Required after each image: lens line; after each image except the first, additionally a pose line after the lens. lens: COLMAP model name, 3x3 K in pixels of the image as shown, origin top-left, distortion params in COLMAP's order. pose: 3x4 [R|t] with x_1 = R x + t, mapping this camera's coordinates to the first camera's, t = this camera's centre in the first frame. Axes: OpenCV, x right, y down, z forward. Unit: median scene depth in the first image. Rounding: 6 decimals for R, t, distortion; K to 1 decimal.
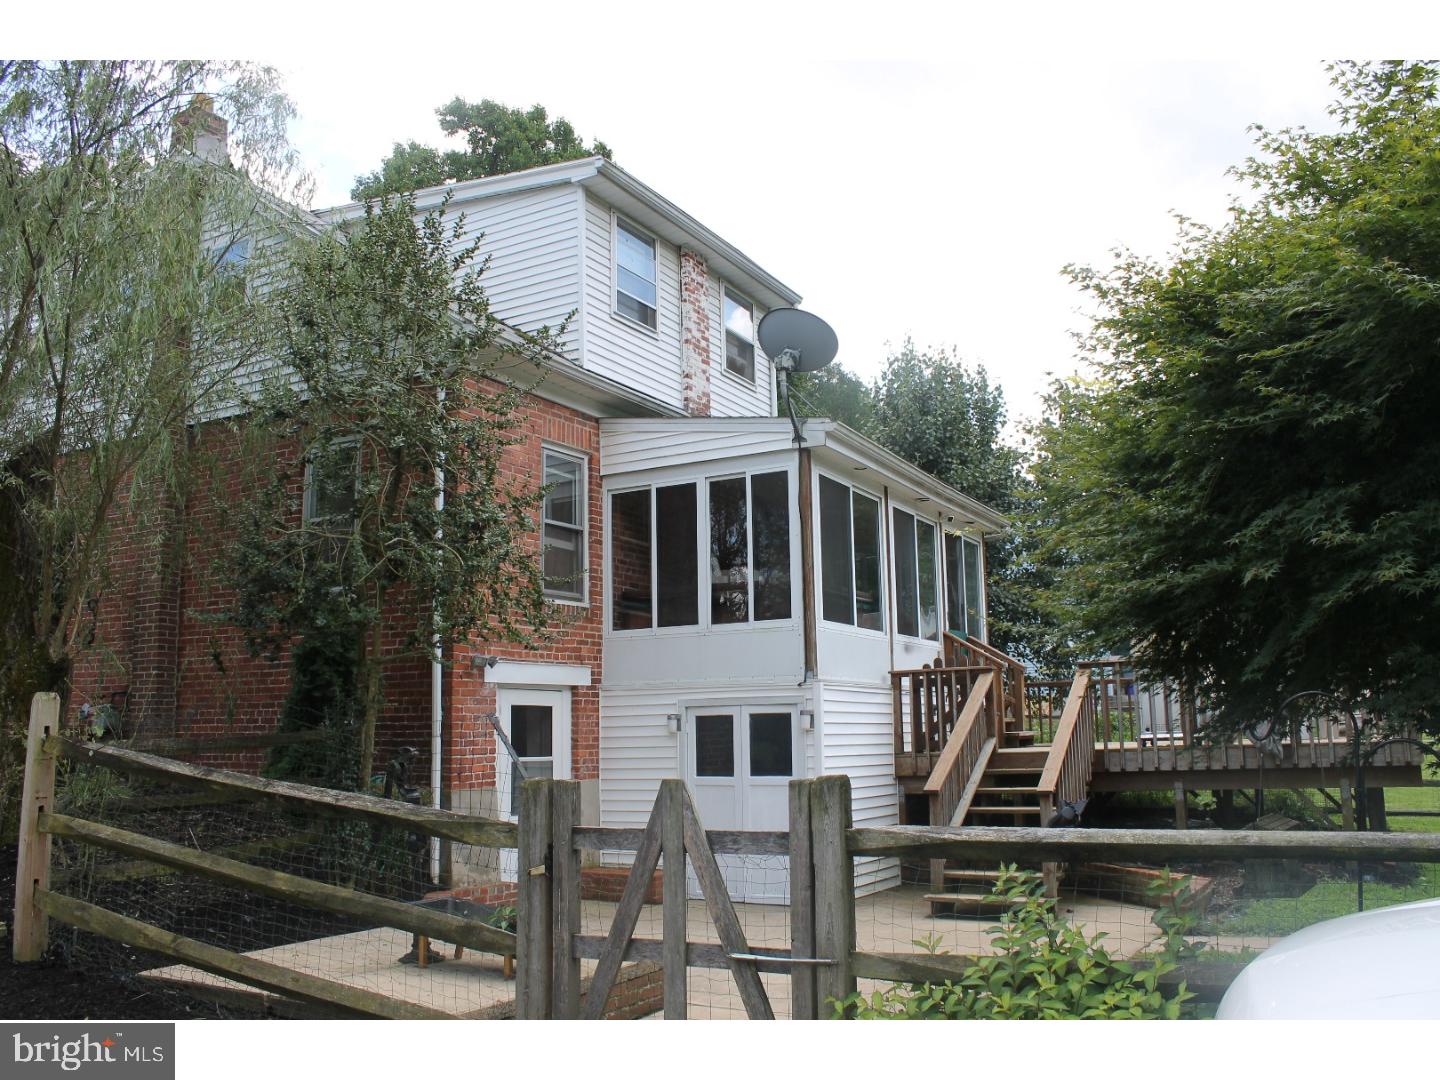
lens RADIAL K [[1219.1, 0, 728.1], [0, 1219.1, 538.4], [0, 0, 1]] dist [-0.170216, 0.153546]
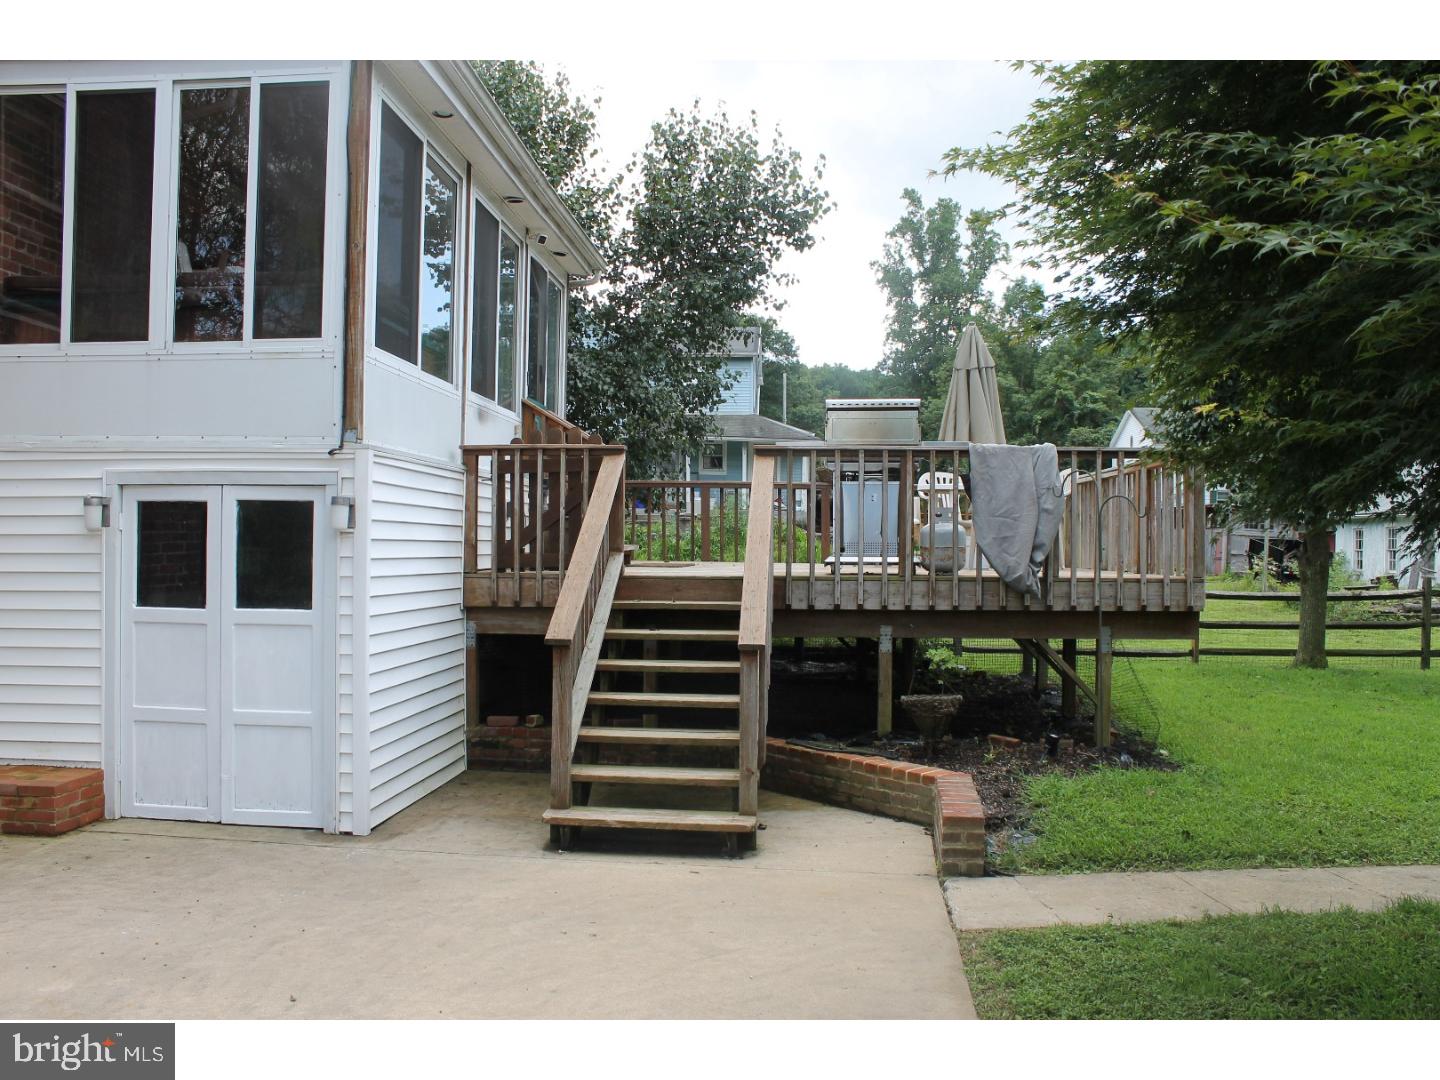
lens RADIAL K [[1219.1, 0, 728.1], [0, 1219.1, 538.4], [0, 0, 1]] dist [-0.170216, 0.153546]
pose [[0.906539, 0.026899, 0.421264, -0.008202], [-0.092248, 0.986470, 0.135523, 0.063450], [-0.411919, -0.161717, 0.896755, 0.390055]]
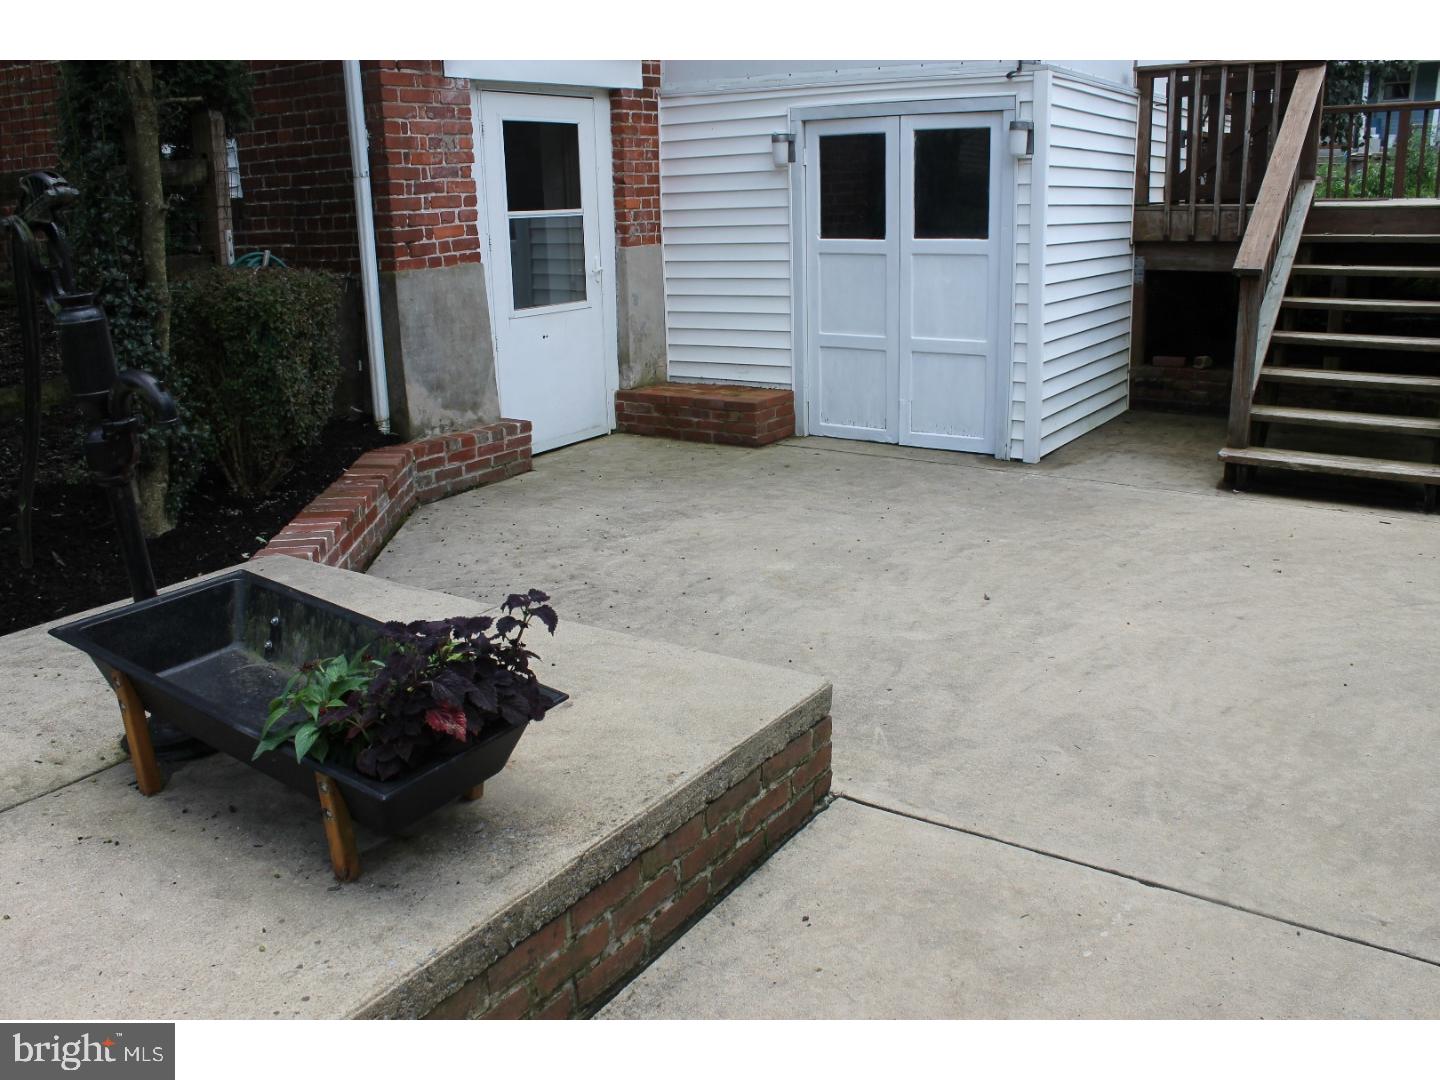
lens RADIAL K [[1219.1, 0, 728.1], [0, 1219.1, 538.4], [0, 0, 1]] dist [-0.170216, 0.153546]
pose [[0.997646, 0.009804, -0.067866, -0.029892], [0.019871, 0.905916, 0.422990, 0.076817], [0.065628, -0.423343, 0.903589, 0.390853]]
